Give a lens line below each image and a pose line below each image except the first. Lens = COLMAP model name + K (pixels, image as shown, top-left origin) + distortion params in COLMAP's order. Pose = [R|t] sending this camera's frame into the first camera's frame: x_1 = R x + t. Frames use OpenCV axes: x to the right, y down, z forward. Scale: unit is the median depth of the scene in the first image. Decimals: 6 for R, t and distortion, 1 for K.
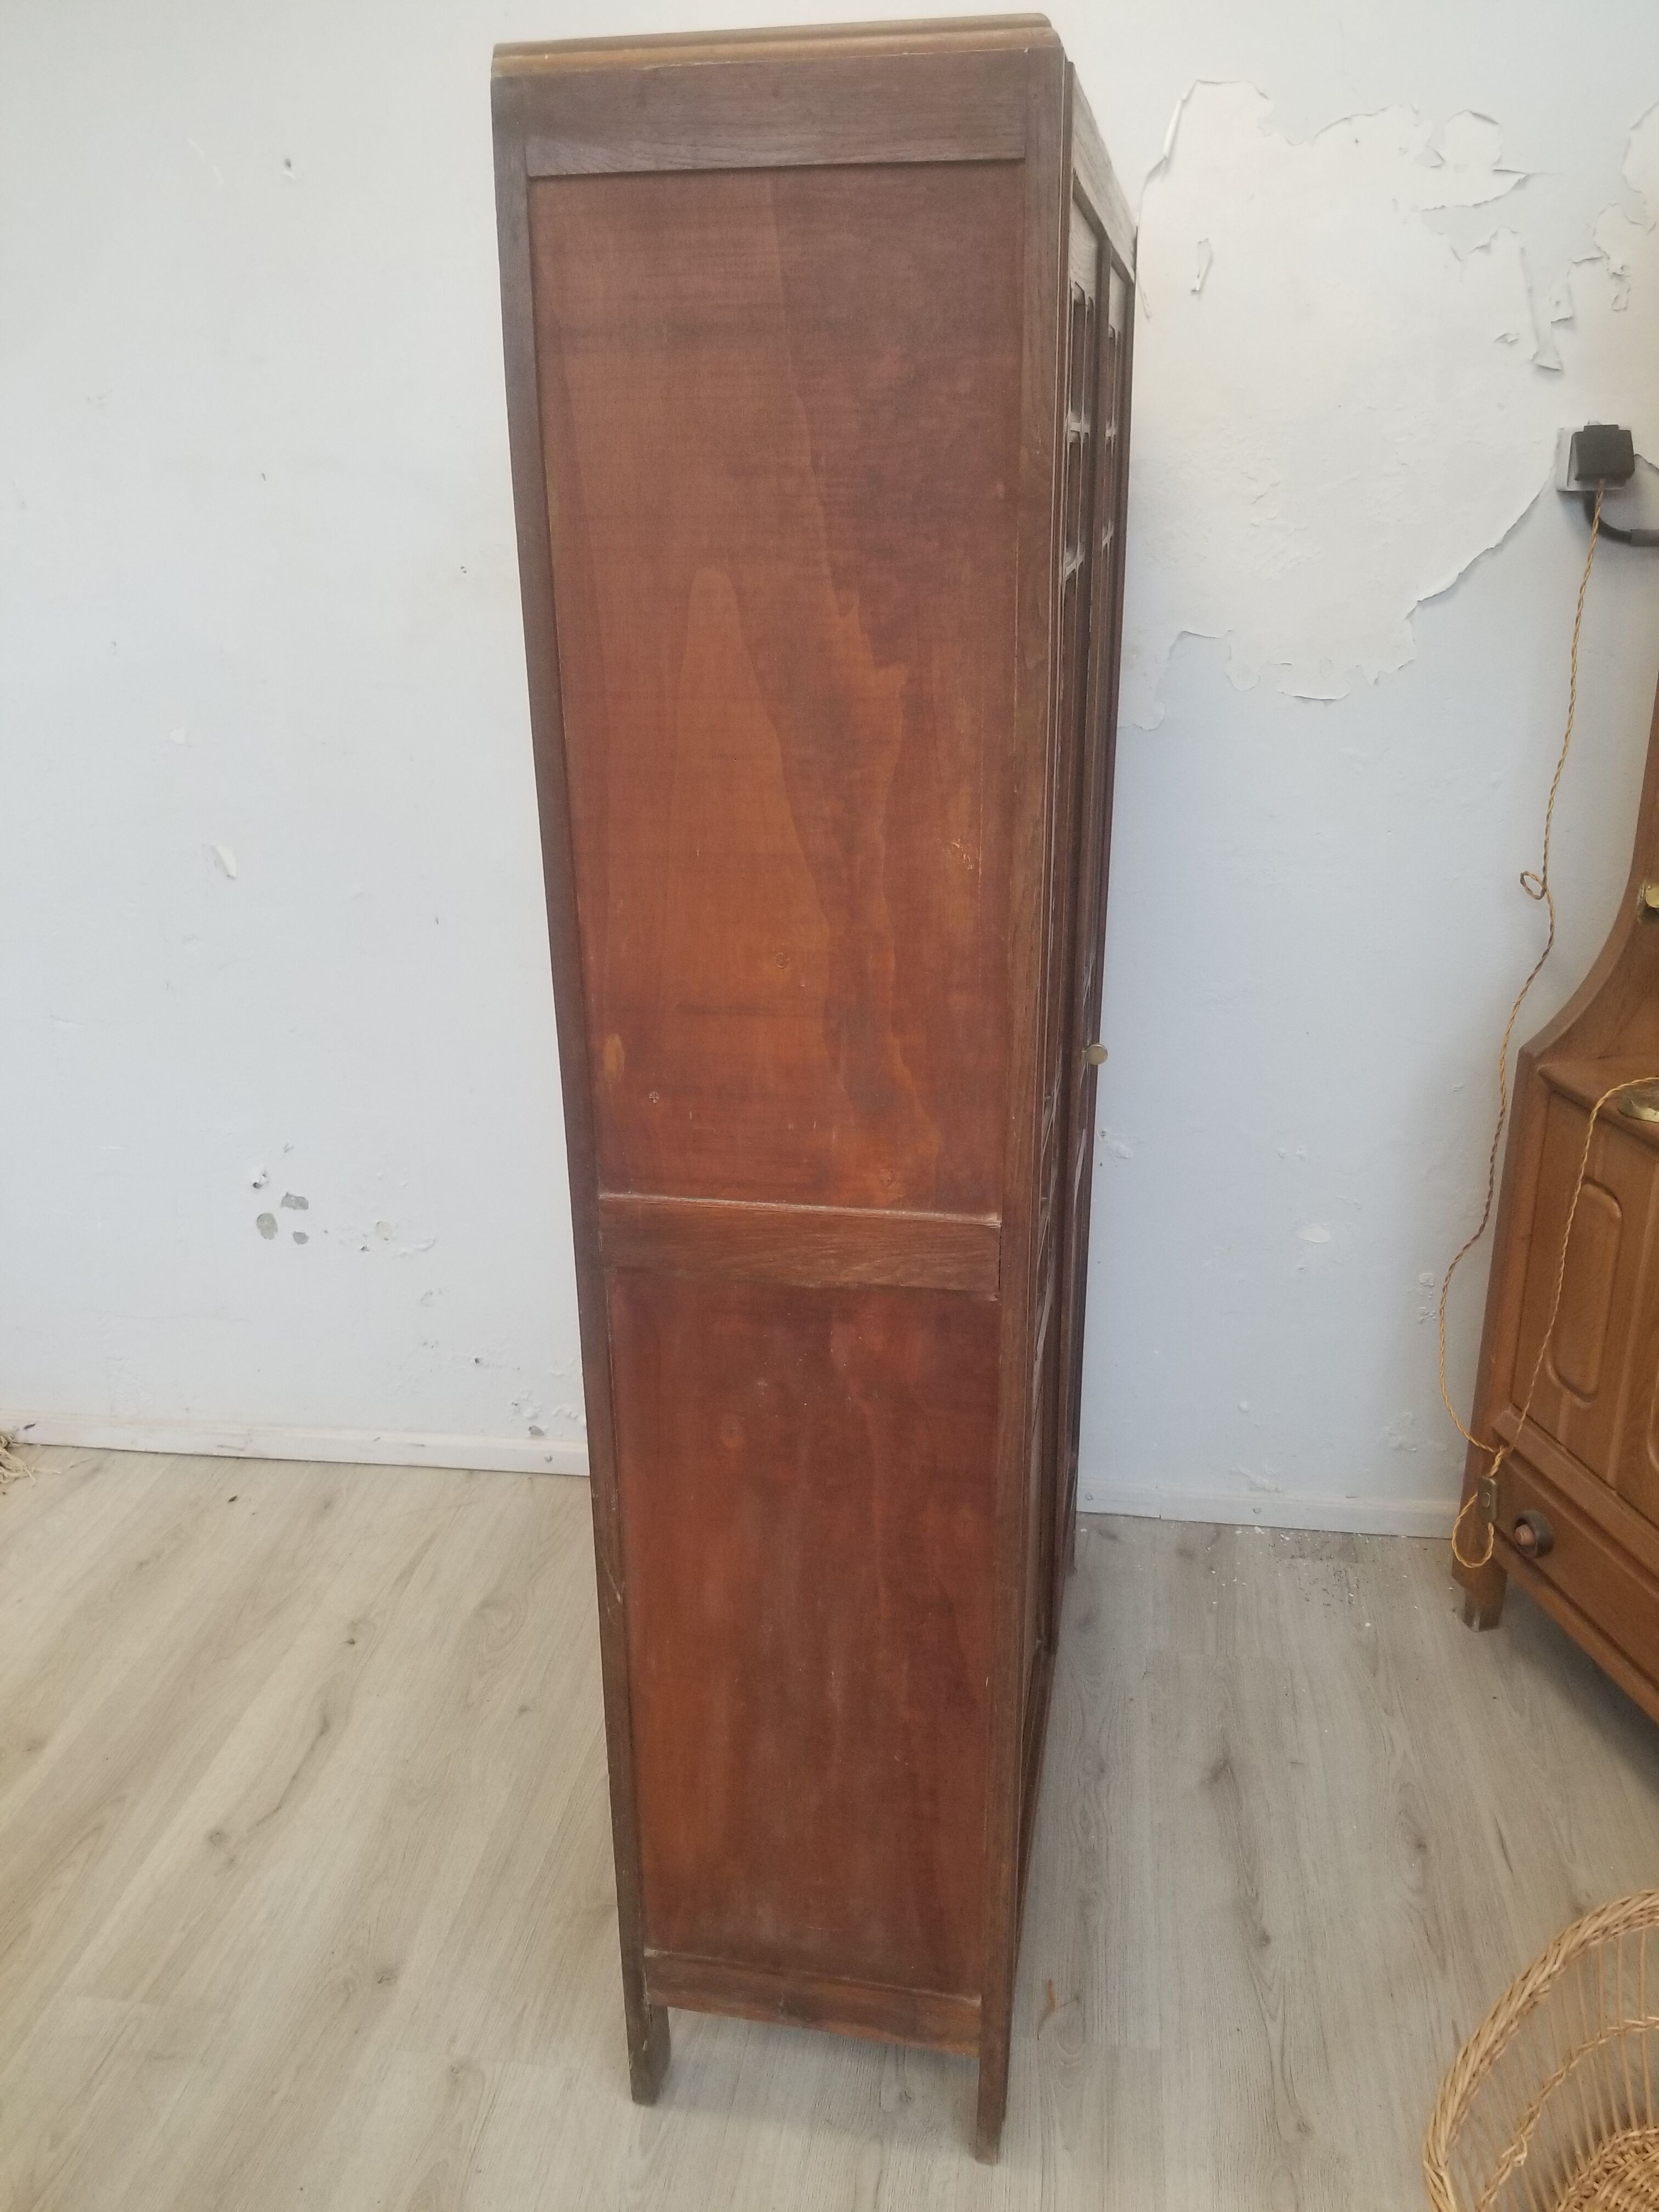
lens RADIAL K [[1797.0, 0, 853.0], [0, 1797.0, 1111.9], [0, 0, 1]] dist [0.068203, -0.096300]
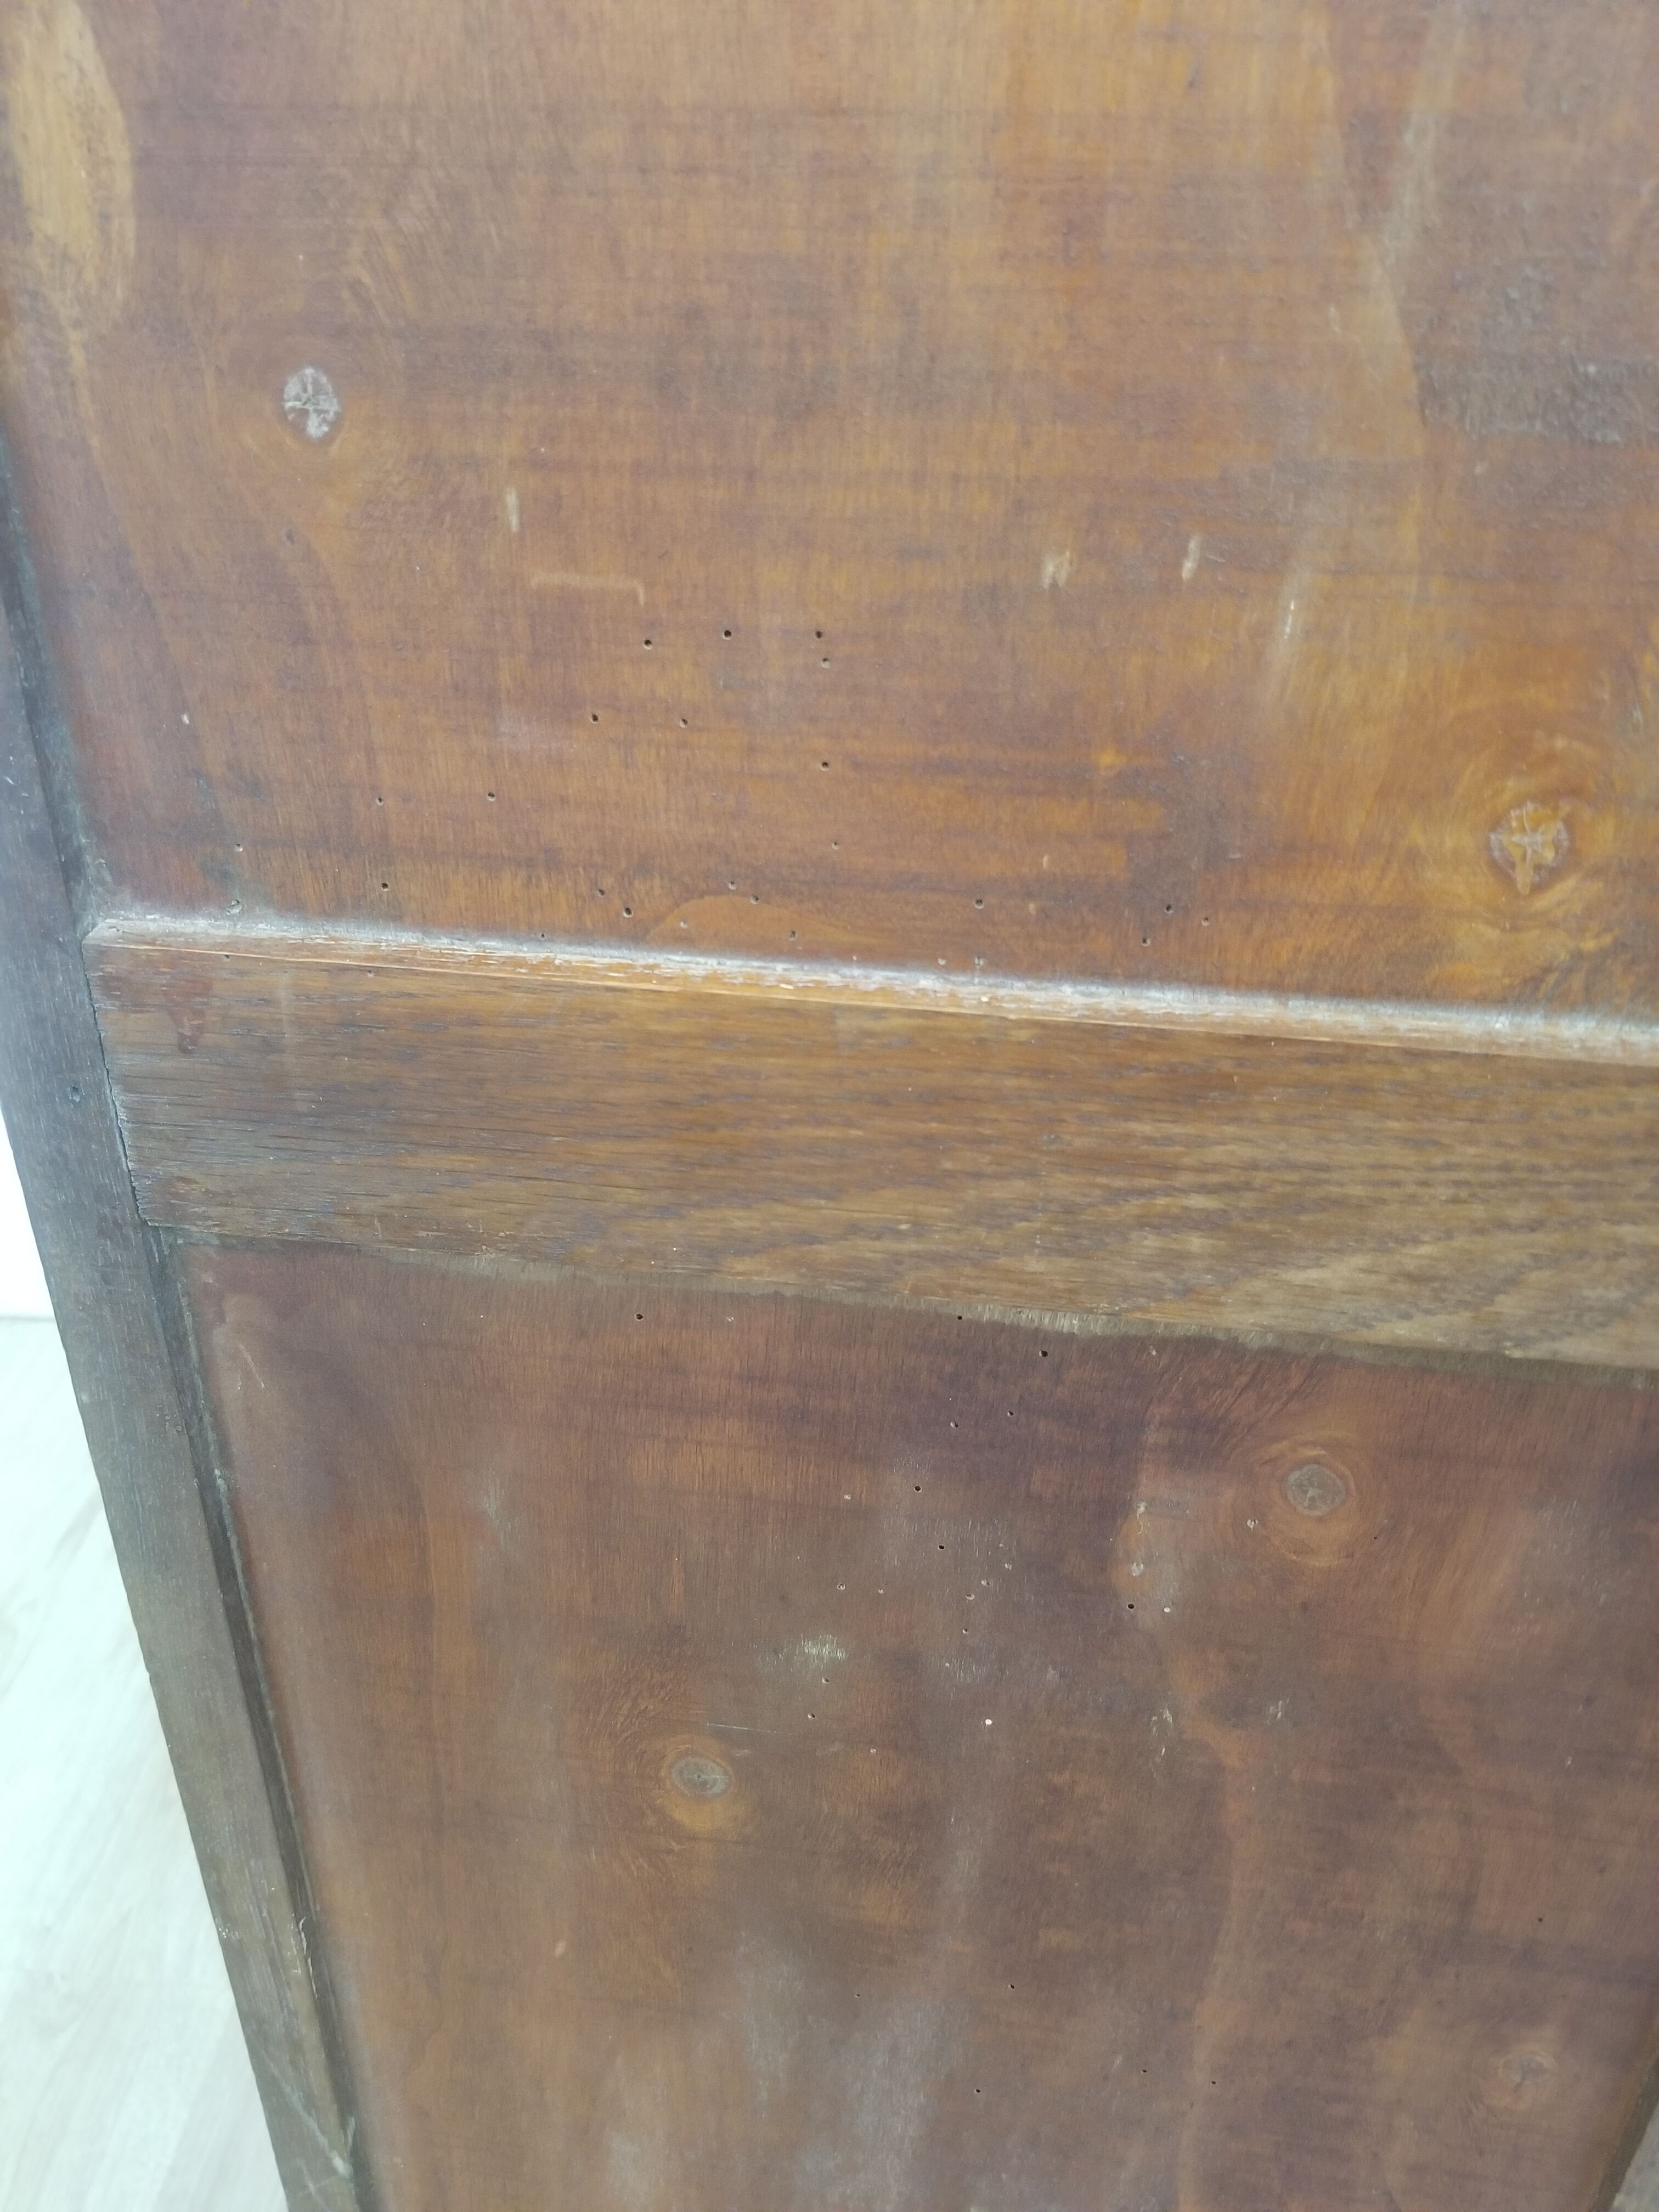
lens RADIAL K [[1730.7, 0, 873.6], [0, 1730.7, 1095.2], [0, 0, 1]] dist [0.069483, -0.122391]
pose [[0.996145, -0.001977, 0.087698, -0.062873], [-0.012549, 0.986251, 0.164774, 0.029272], [-0.086818, -0.165240, 0.982425, 0.737857]]
